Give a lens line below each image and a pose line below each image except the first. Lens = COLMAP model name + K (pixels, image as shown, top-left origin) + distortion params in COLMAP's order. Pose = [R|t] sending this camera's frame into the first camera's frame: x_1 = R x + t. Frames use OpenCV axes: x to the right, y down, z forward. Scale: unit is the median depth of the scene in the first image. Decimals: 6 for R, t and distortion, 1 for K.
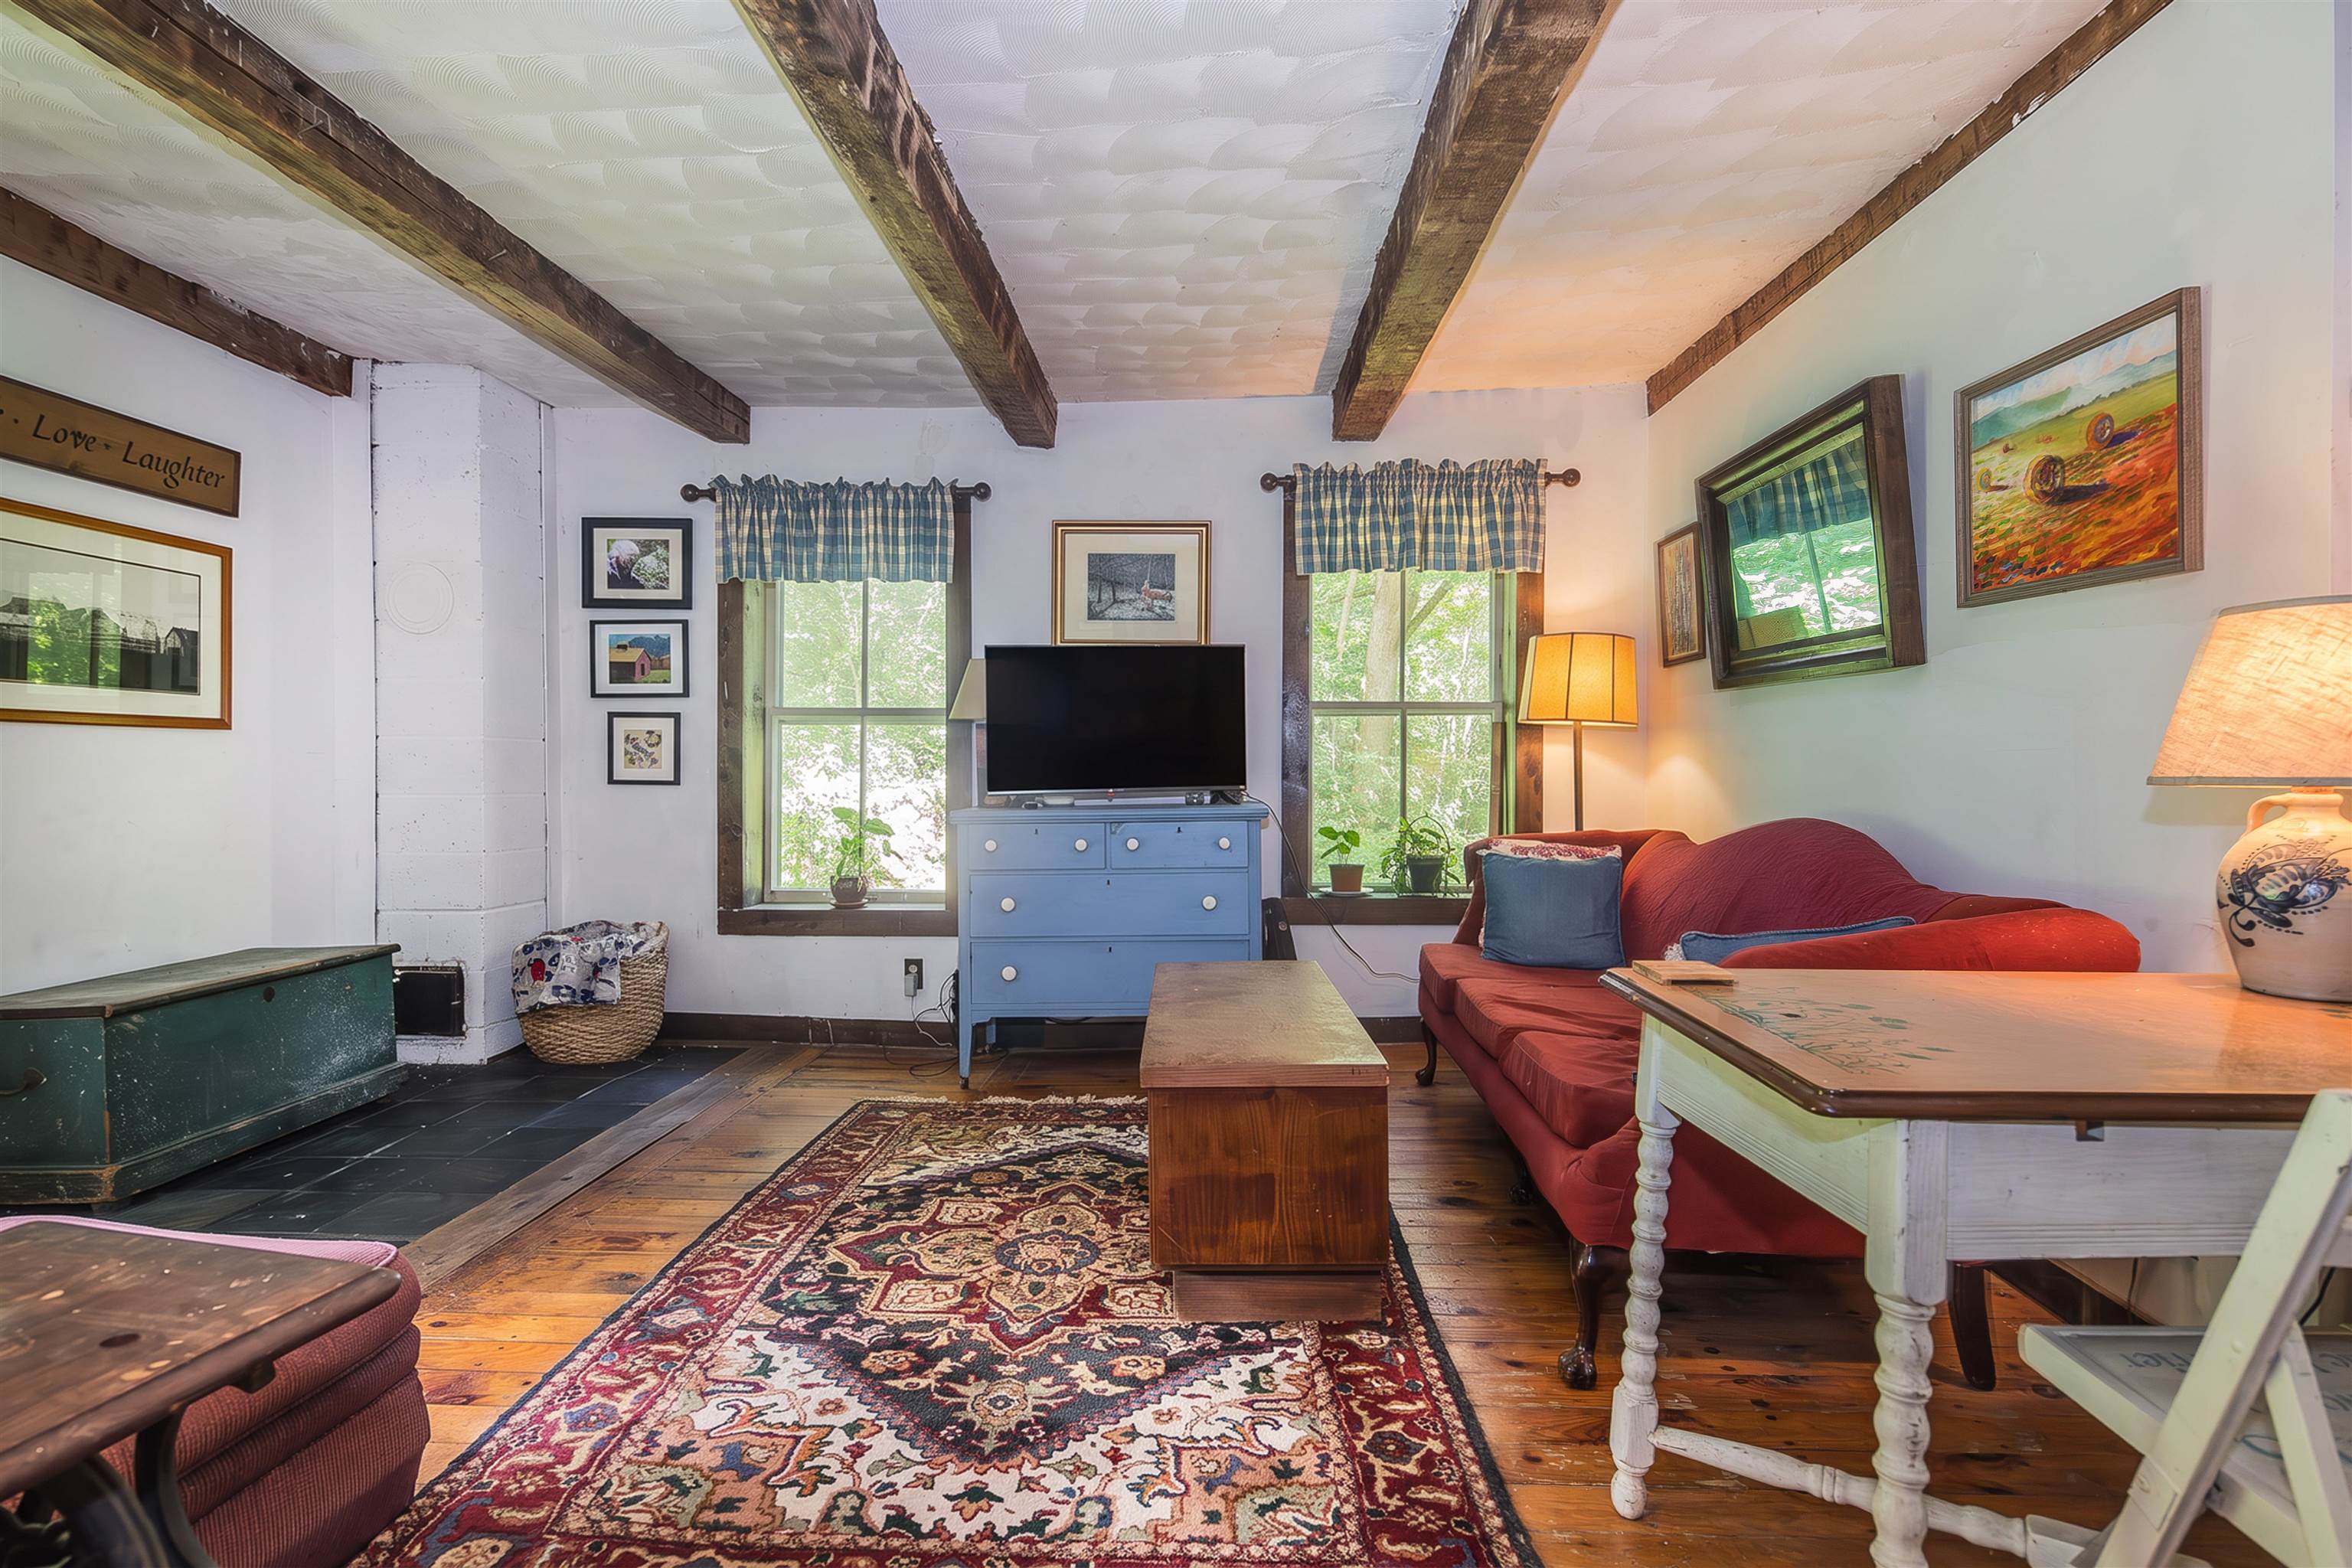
lens RADIAL K [[1140.6, 0, 1184.2], [0, 1140.6, 746.9], [0, 0, 1]] dist [0.009578, -0.001151]
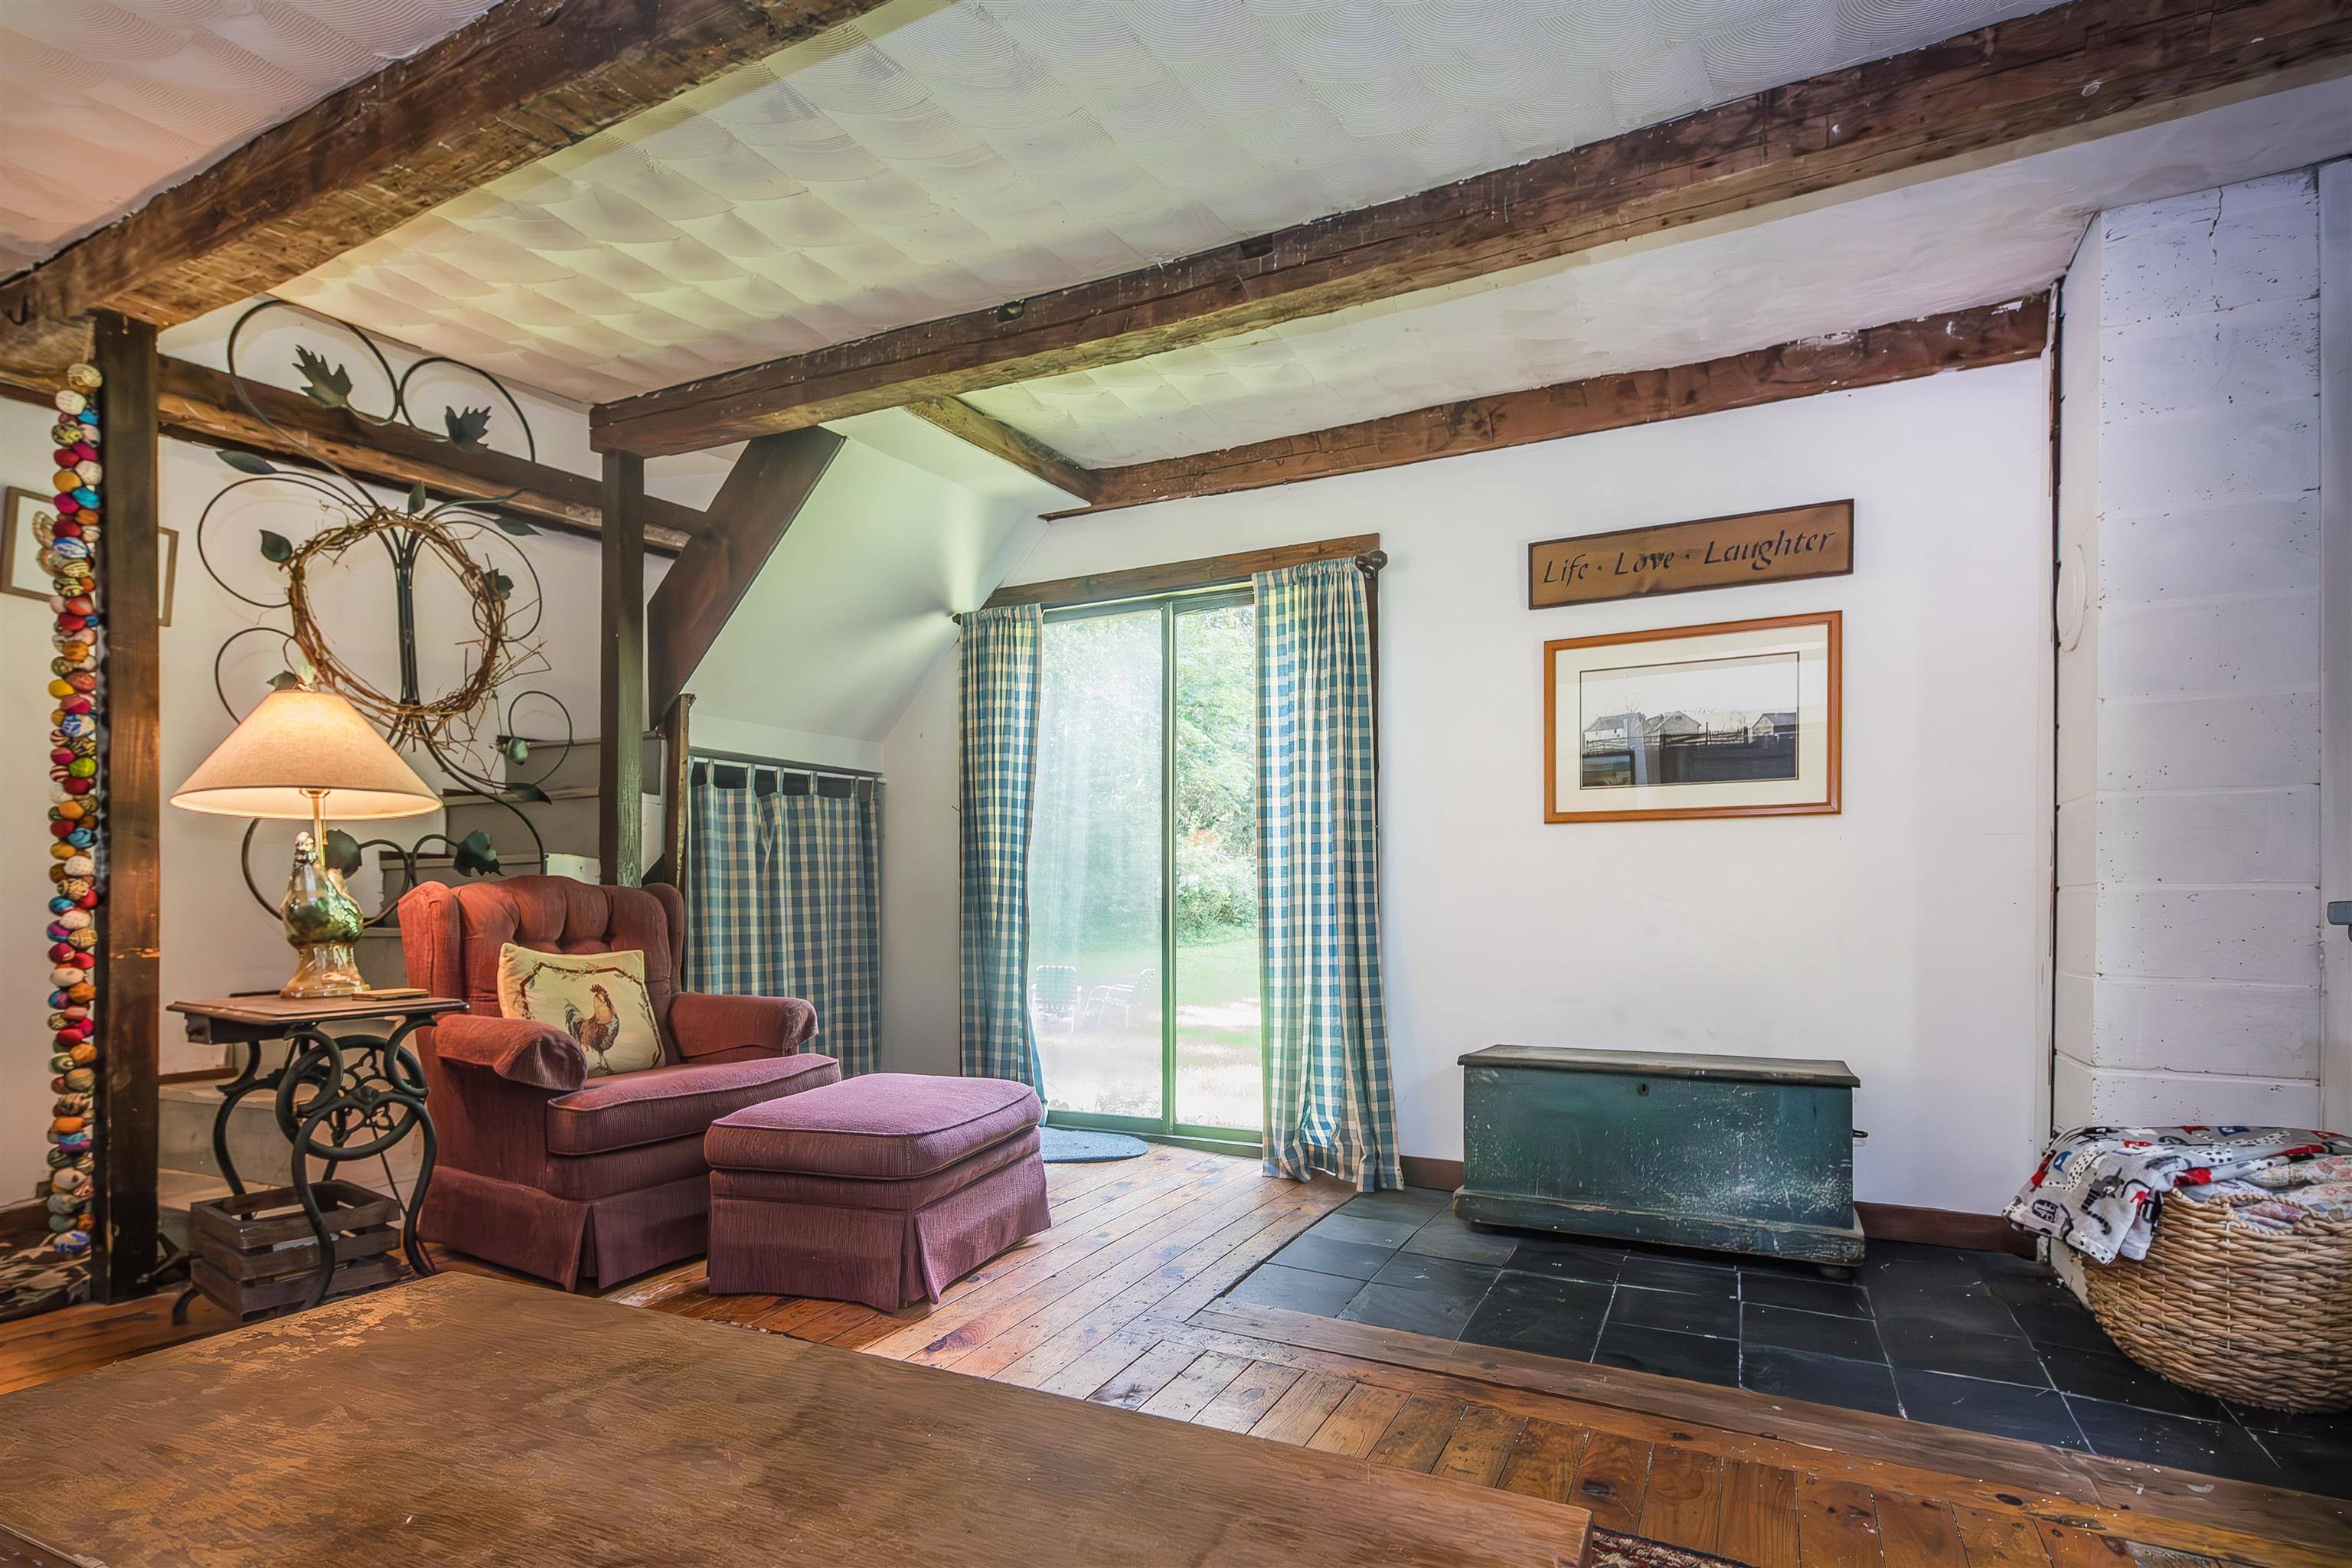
lens RADIAL K [[1140.6, 0, 1199.1], [0, 1140.6, 900.7], [0, 0, 1]] dist [0.009578, -0.001151]
pose [[-0.407942, -0.011472, -0.912936, 0.233520], [0.018275, 0.999618, -0.020728, 0.079044], [0.912825, -0.025140, -0.407576, 1.153154]]
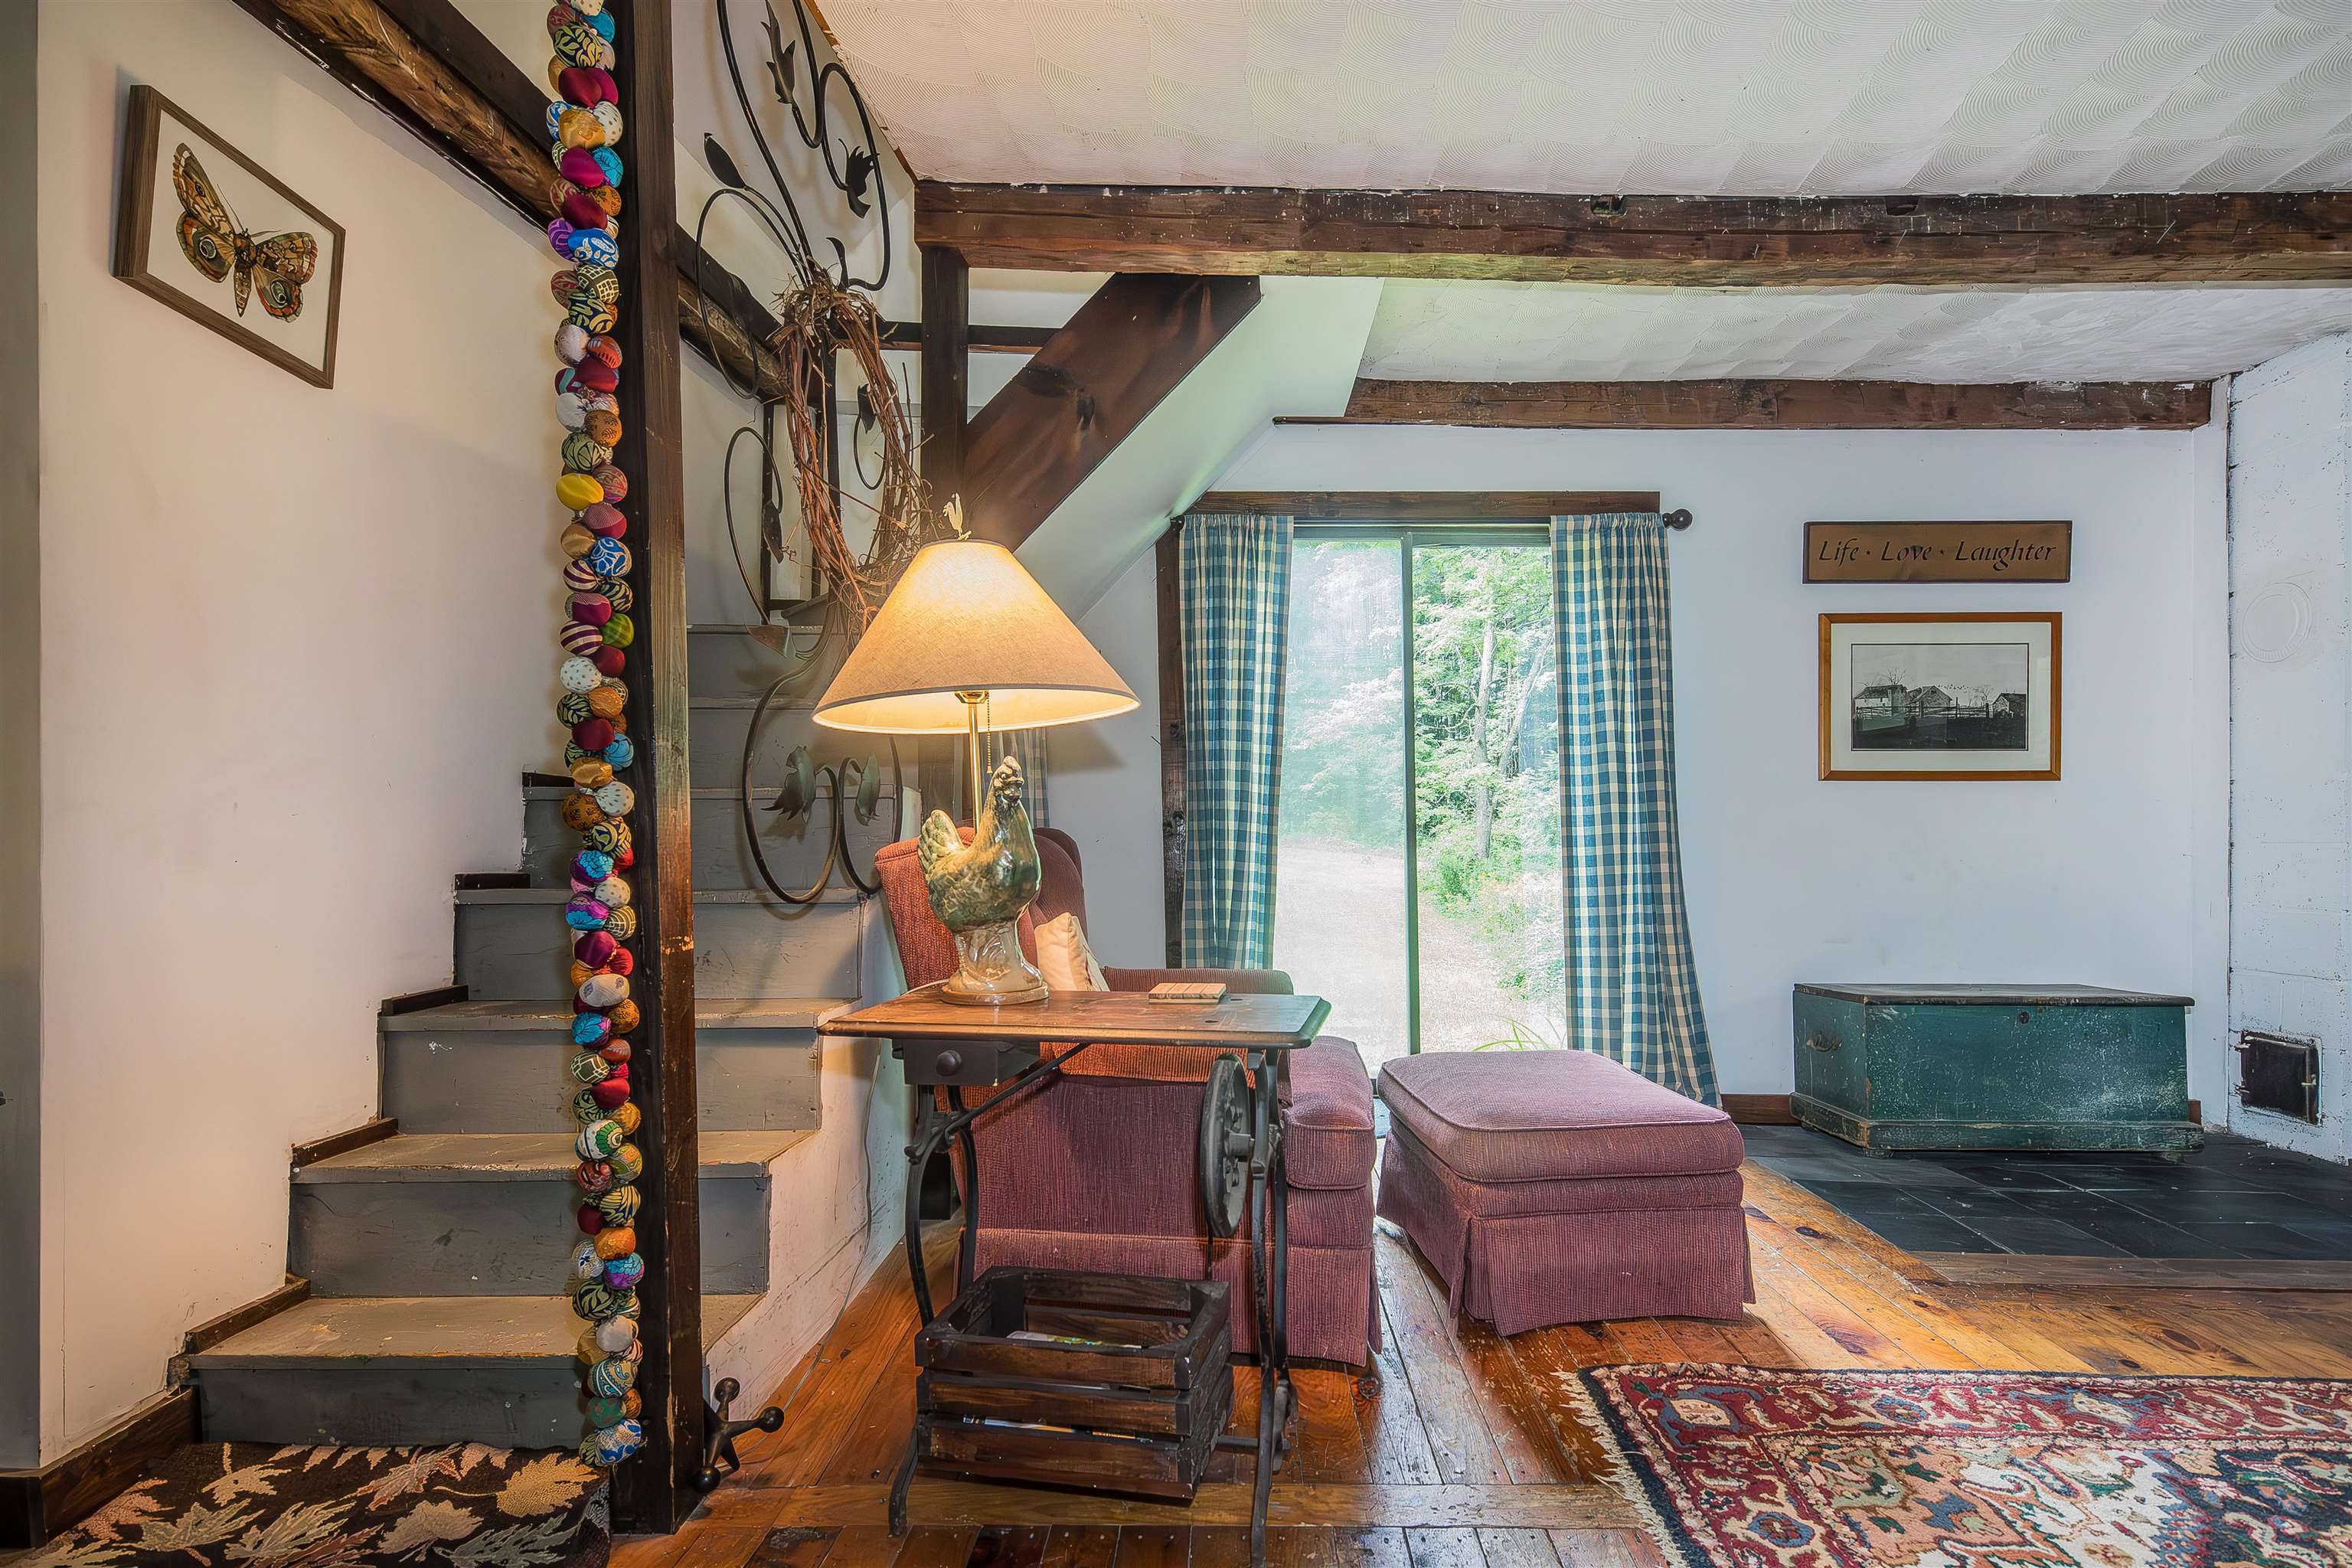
lens RADIAL K [[1140.6, 0, 1206.6], [0, 1140.6, 848.1], [0, 0, 1]] dist [0.009578, -0.001151]
pose [[0.016229, -0.001230, -0.999868, 0.299550], [0.018708, 0.999825, -0.000927, 0.044494], [0.999693, -0.018691, 0.016249, 0.226398]]
